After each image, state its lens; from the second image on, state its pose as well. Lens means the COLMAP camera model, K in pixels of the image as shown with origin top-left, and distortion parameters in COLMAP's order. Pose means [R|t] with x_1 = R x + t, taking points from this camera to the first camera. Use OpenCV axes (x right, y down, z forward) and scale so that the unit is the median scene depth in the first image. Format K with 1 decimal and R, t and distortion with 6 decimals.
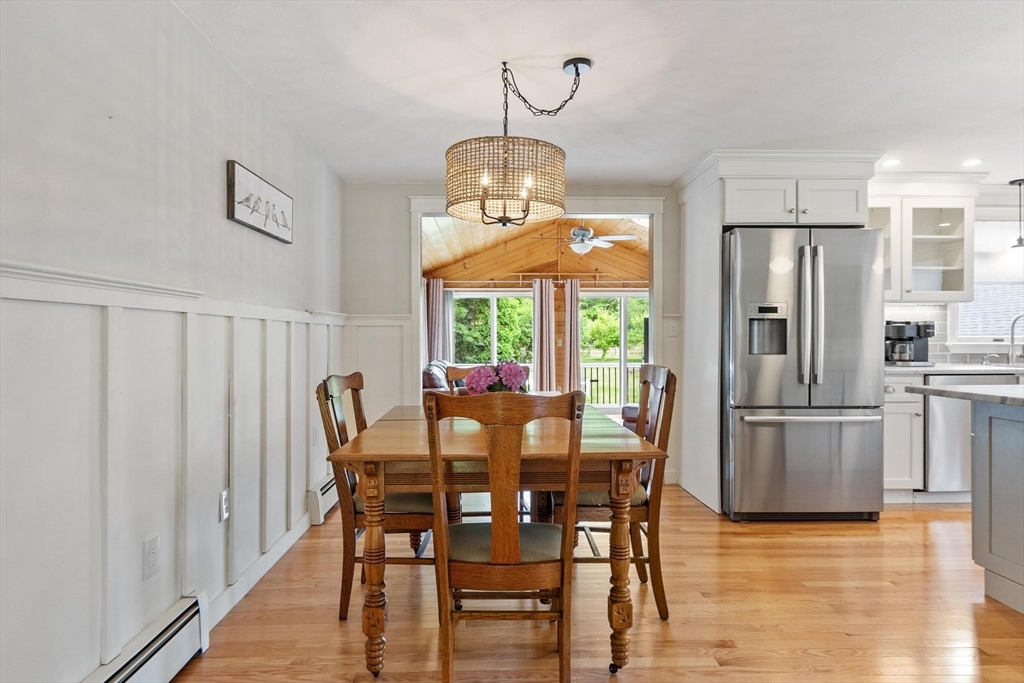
lens RADIAL K [[578.6, 0, 507.0], [0, 578.6, 336.9], [0, 0, 1]] dist [0.001826, -0.001132]
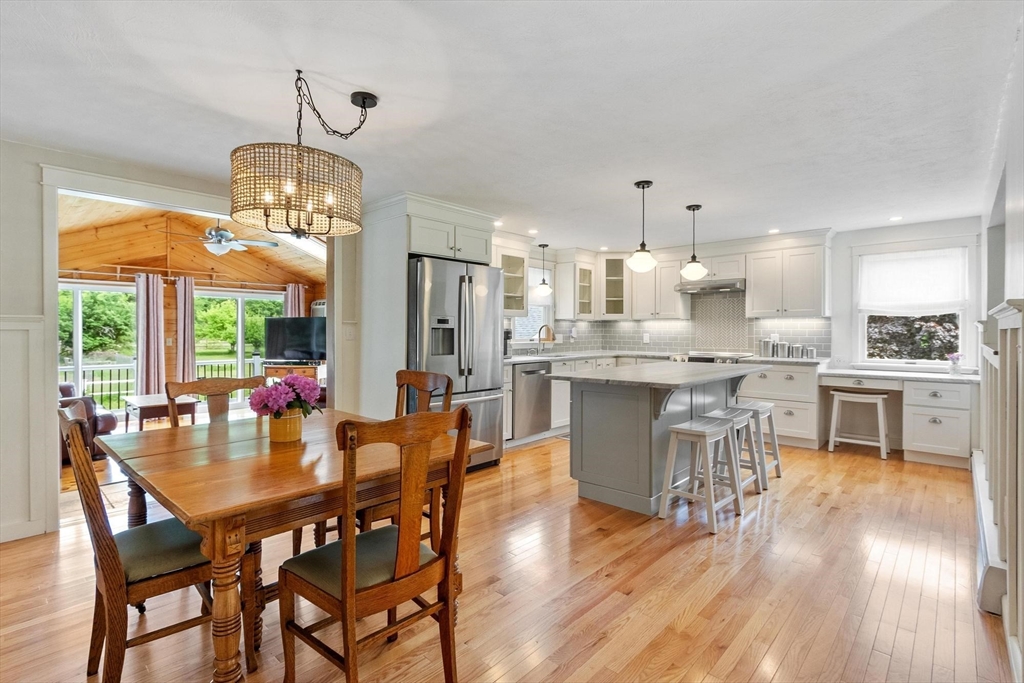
lens RADIAL K [[483.0, 0, 501.5], [0, 483.0, 334.0], [0, 0, 1]] dist [-0.000923, -0.000893]
pose [[0.705184, -0.001062, 0.709024, -0.199199], [-0.003546, 0.999981, 0.005025, -0.020011], [-0.709016, -0.006058, 0.705167, 0.104195]]
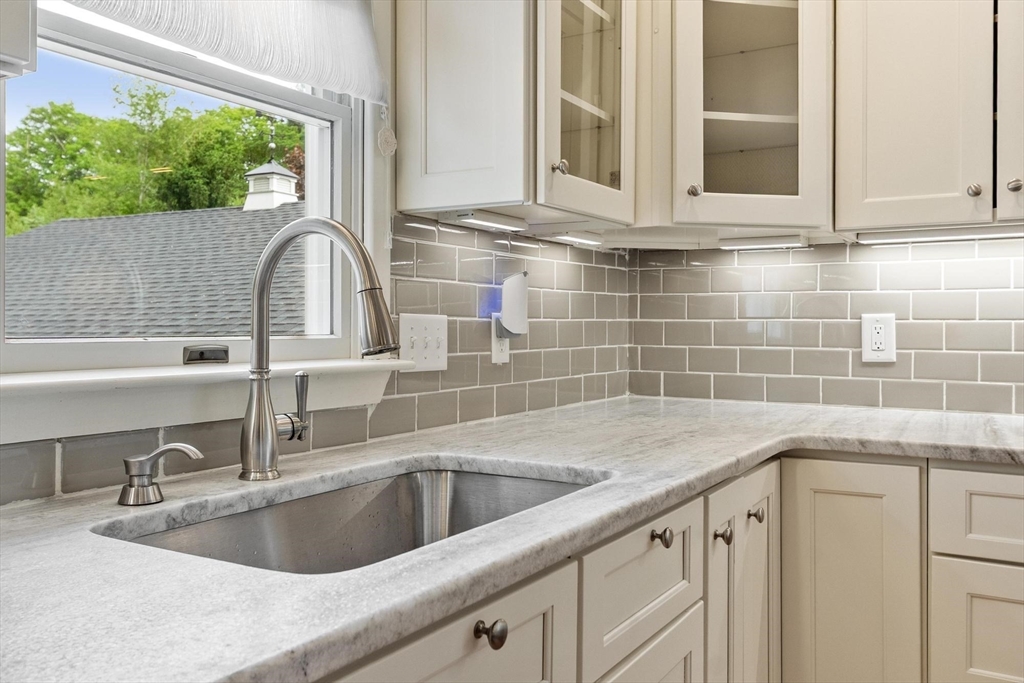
lens RADIAL K [[881.4, 0, 510.7], [0, 881.4, 329.2], [0, 0, 1]] dist [0.005490, 0.001190]
pose [[0.535917, 0.000888, 0.844270, 0.703750], [-0.001585, 0.999999, -0.000046, -0.003929], [-0.844269, -0.001313, 0.535918, 0.811930]]
